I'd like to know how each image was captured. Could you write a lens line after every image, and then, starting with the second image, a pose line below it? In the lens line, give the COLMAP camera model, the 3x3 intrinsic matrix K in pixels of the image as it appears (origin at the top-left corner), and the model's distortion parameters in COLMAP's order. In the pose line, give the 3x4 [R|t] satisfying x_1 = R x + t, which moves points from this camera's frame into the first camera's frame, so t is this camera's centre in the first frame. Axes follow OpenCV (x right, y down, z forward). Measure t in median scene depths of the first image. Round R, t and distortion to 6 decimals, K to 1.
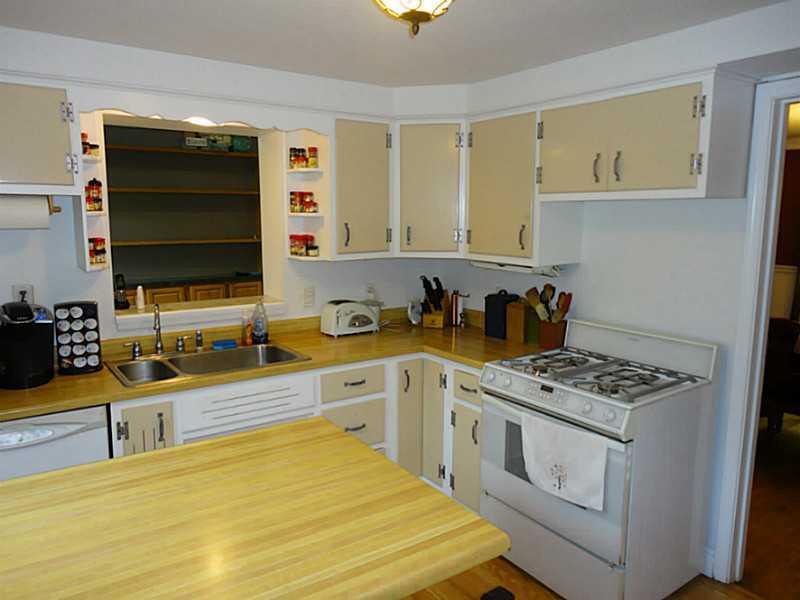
lens RADIAL K [[583.4, 0, 396.2], [0, 583.4, 299.3], [0, 0, 1]] dist [0.010996, 0.000856]
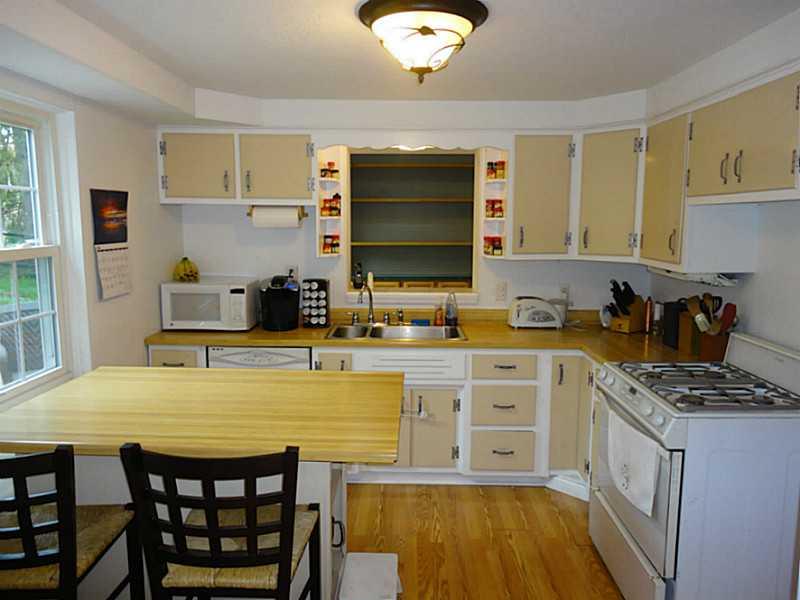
lens RADIAL K [[583.4, 0, 396.2], [0, 583.4, 299.3], [0, 0, 1]] dist [0.010996, 0.000856]
pose [[0.809456, 0.081325, -0.581522, 0.389225], [-0.087632, 0.996003, 0.017308, 0.010802], [0.580605, 0.036950, 0.813347, -0.051573]]
